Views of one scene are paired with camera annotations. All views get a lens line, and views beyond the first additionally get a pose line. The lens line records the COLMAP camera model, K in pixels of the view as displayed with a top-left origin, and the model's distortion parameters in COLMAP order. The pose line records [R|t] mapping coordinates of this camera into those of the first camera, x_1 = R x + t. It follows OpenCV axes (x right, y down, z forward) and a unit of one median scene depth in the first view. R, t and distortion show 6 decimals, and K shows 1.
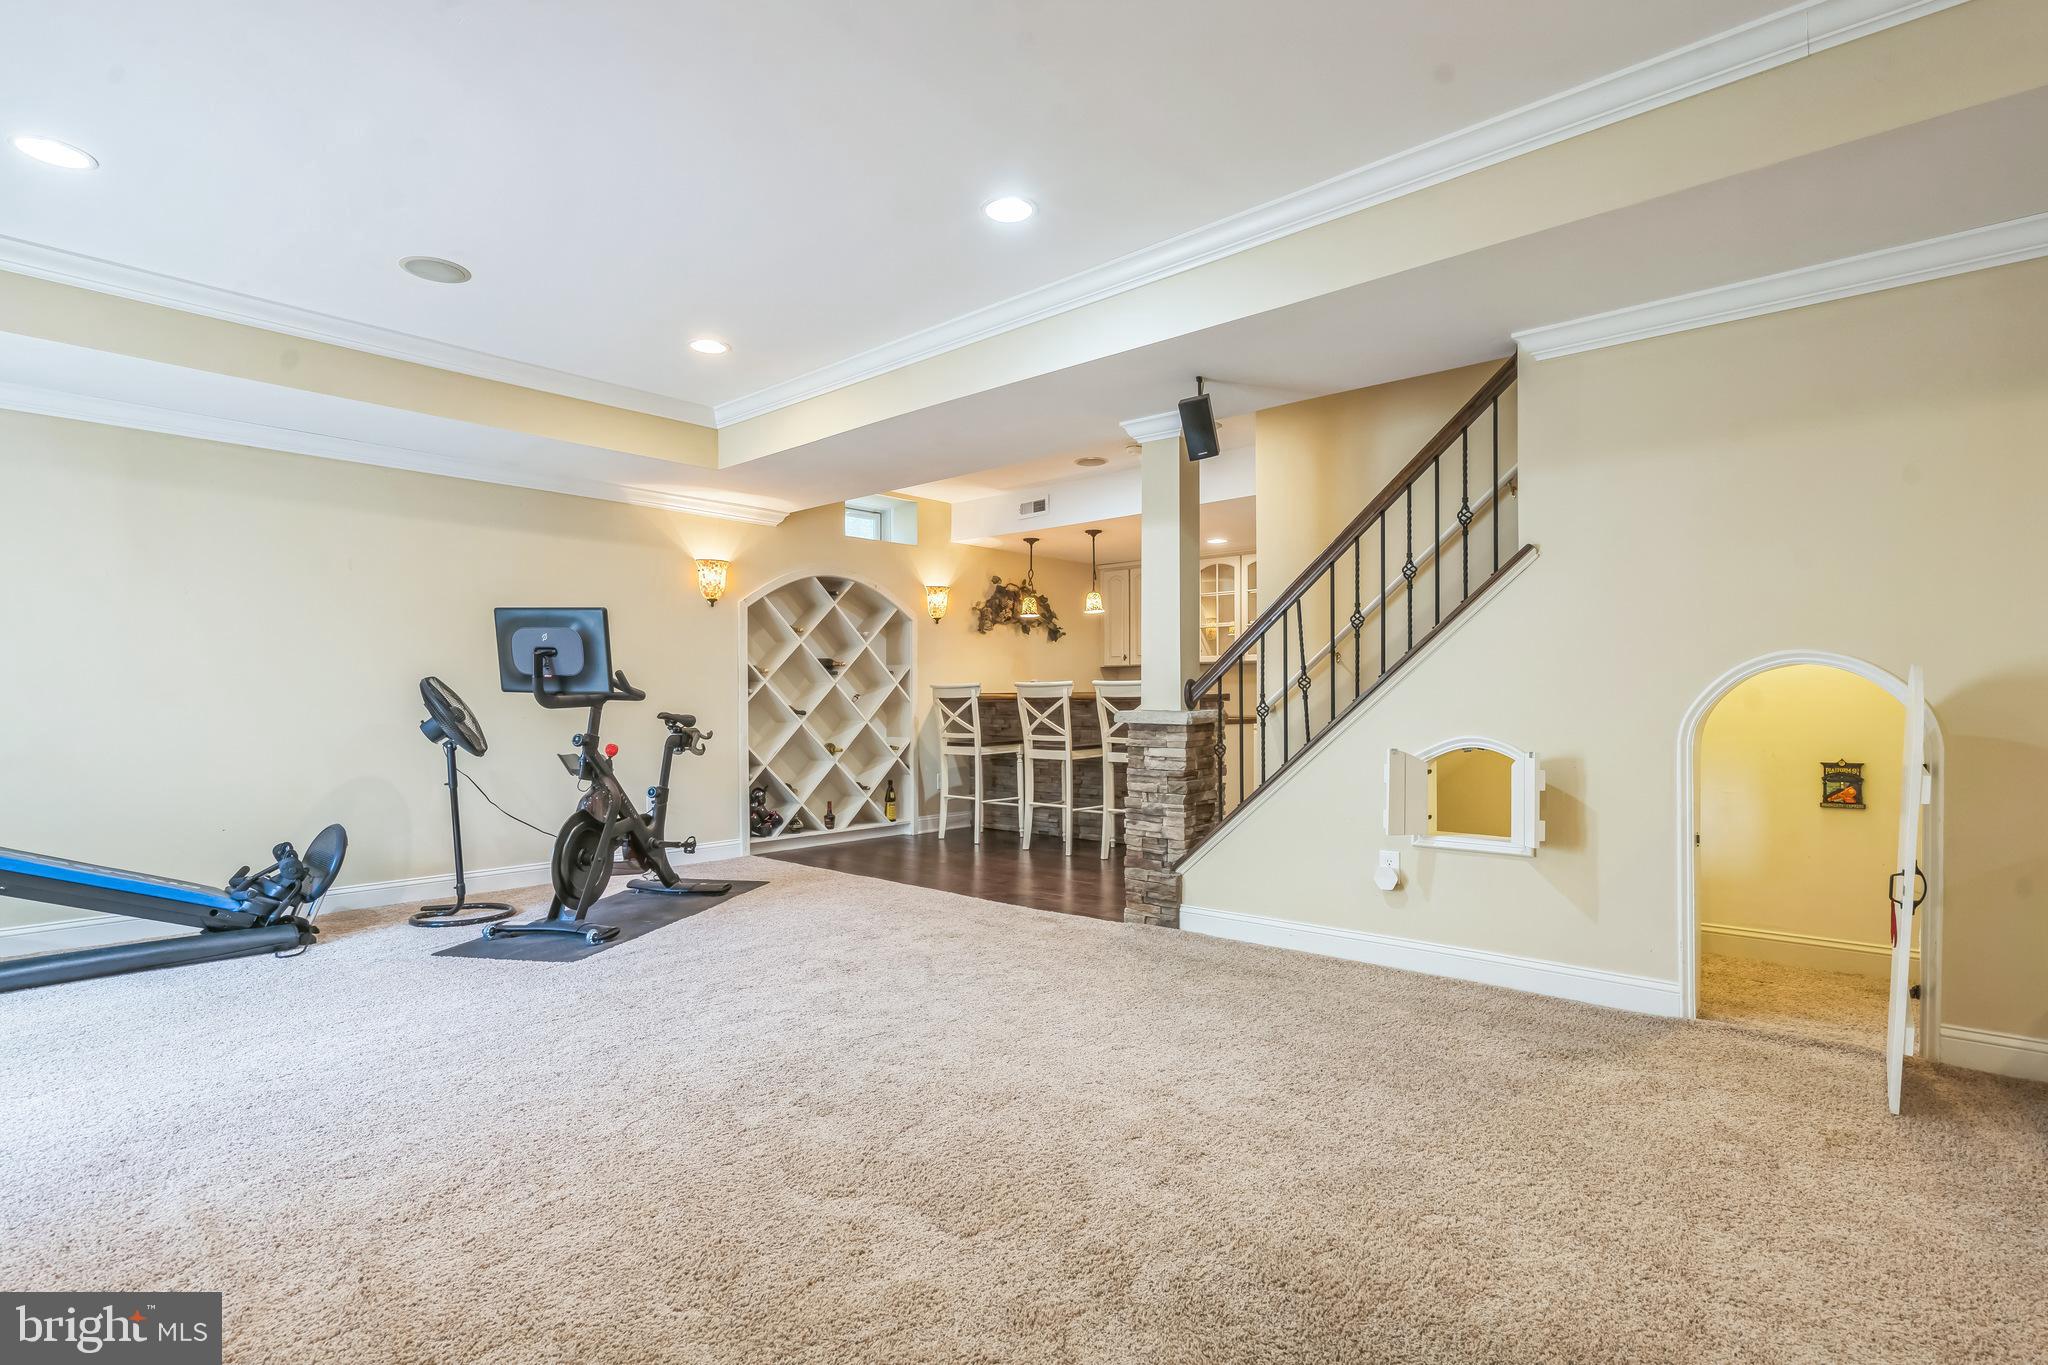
lens RADIAL K [[998.0, 0, 1024.6], [0, 998.0, 691.1], [0, 0, 1]] dist [0.000226, 0.000001]
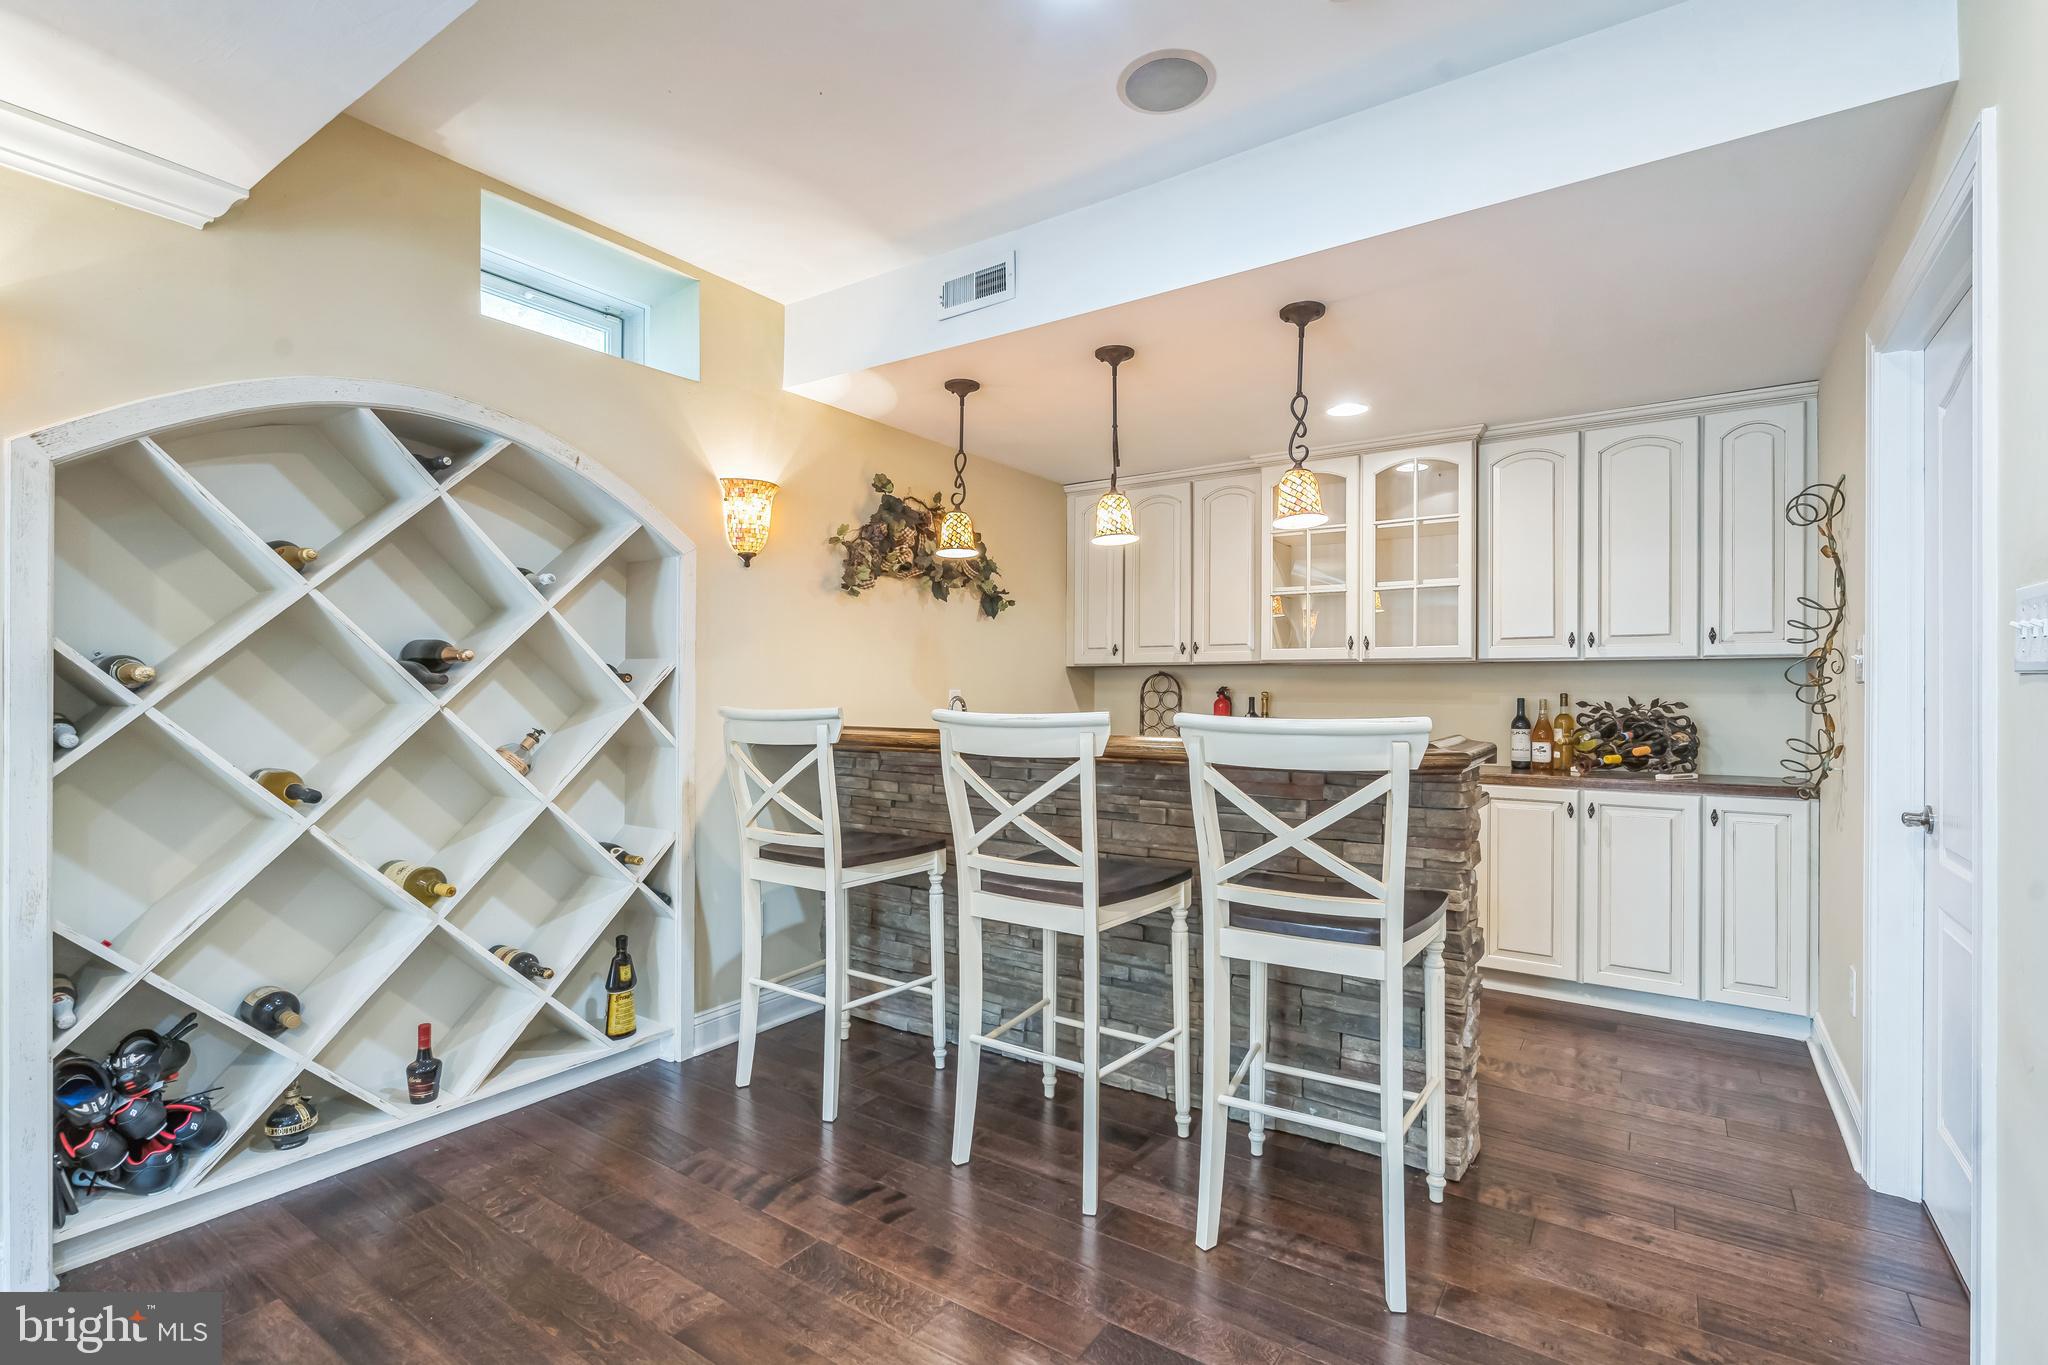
lens RADIAL K [[927.2, 0, 1036.0], [0, 927.2, 676.1], [0, 0, 1]] dist [0.001071, -0.001387]
pose [[0.989920, 0.008428, 0.141376, -0.019334], [-0.007549, 0.999949, -0.006751, -0.017953], [-0.141425, 0.005616, 0.989933, 0.605923]]
